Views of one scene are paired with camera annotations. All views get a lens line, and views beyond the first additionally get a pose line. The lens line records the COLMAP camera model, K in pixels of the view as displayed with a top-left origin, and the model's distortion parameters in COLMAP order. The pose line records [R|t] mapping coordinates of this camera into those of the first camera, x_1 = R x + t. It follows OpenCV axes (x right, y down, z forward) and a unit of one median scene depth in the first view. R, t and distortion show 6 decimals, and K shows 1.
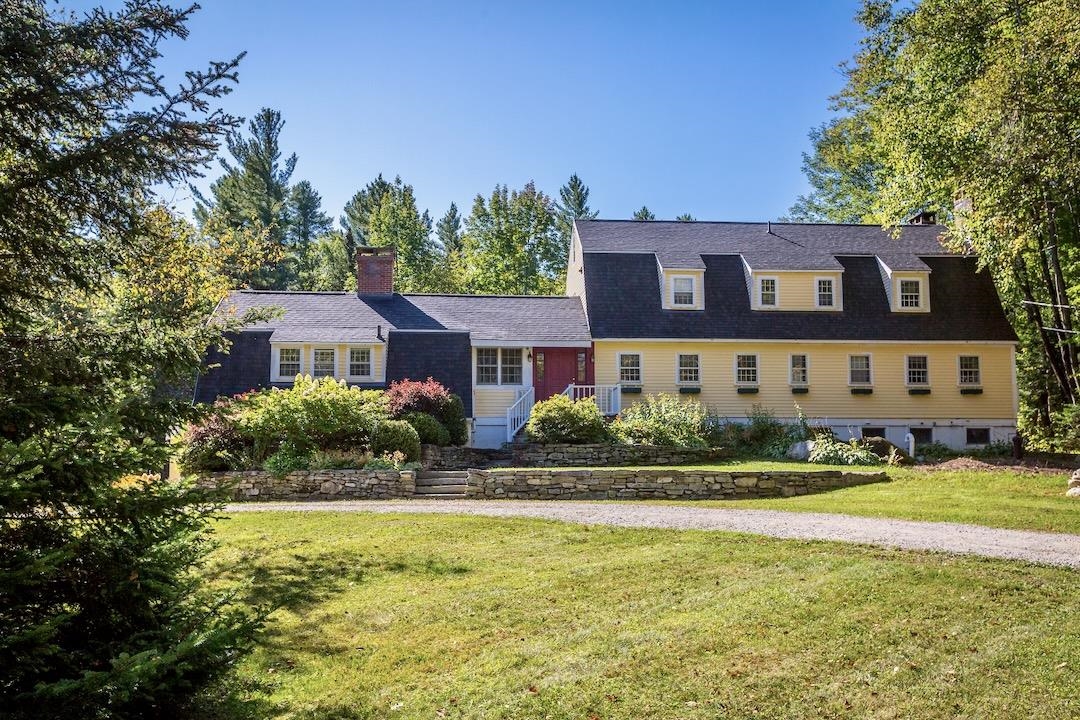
lens RADIAL K [[975.4, 0, 540.3], [0, 975.4, 362.4], [0, 0, 1]] dist [-0.016553, -0.004672]
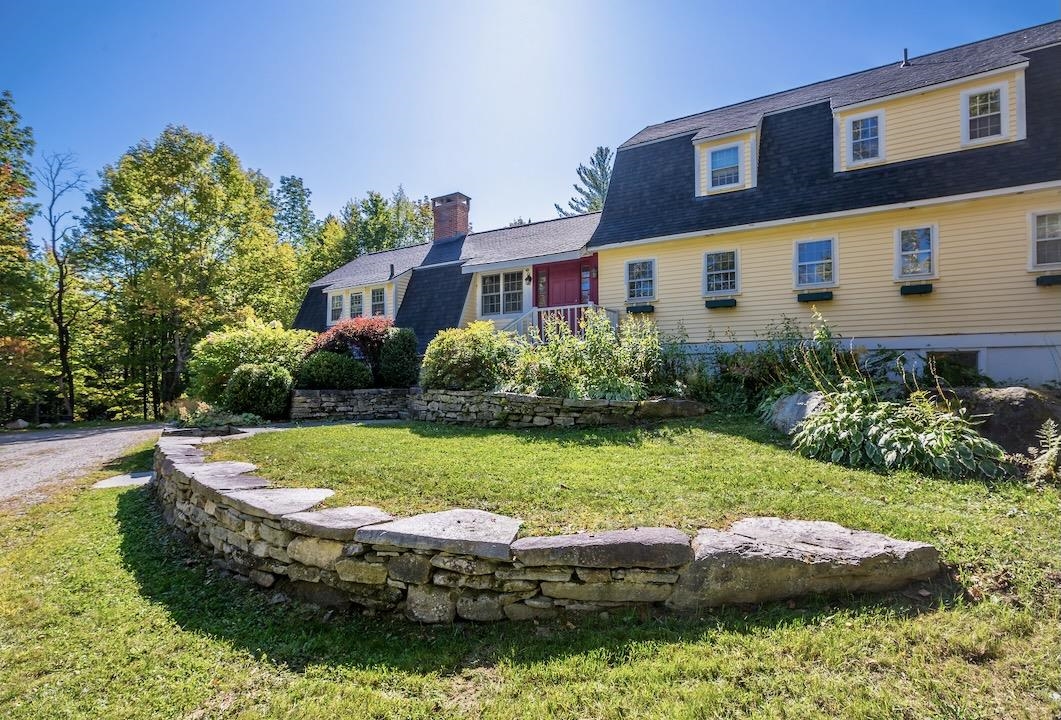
lens RADIAL K [[517.4, 0, 530.7], [0, 517.4, 356.9], [0, 0, 1]] dist [-0.017580, 0.001652]
pose [[0.815025, -0.021046, -0.579043, 0.255700], [0.071044, 0.995430, 0.063818, 0.033461], [0.575053, -0.093151, 0.812795, 0.615135]]
